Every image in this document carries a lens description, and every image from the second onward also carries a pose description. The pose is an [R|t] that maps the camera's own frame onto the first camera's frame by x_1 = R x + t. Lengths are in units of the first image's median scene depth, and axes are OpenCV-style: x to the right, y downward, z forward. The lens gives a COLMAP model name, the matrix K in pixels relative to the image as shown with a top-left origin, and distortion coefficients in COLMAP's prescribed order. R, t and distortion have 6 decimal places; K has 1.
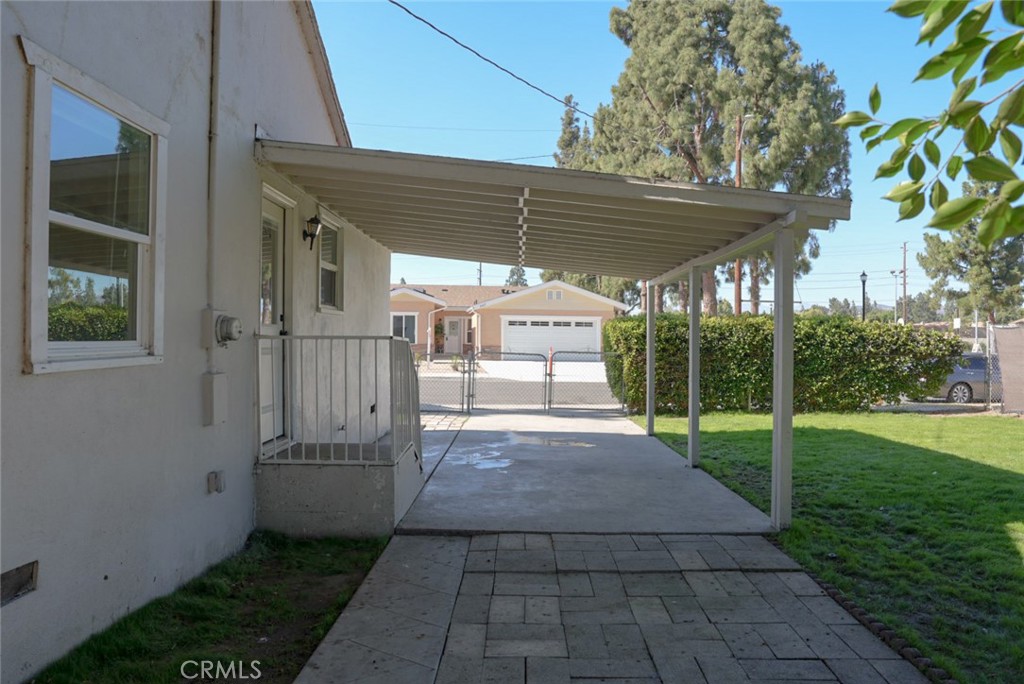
lens RADIAL K [[693.3, 0, 509.7], [0, 693.3, 340.1], [0, 0, 1]] dist [-0.087993, 0.003408]
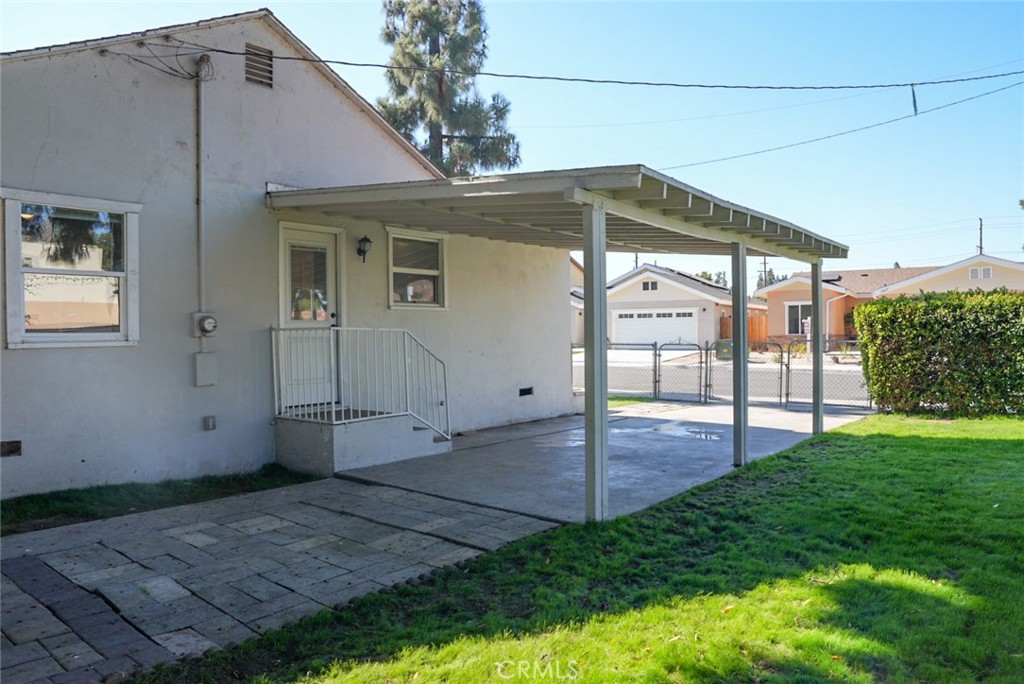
lens RADIAL K [[693.3, 0, 512.5], [0, 693.3, 331.0], [0, 0, 1]] dist [-0.087993, 0.003408]
pose [[0.780653, -0.016274, -0.624752, 0.940236], [0.014267, 0.999864, -0.008218, 0.018311], [0.624801, -0.002498, 0.780780, 0.187632]]
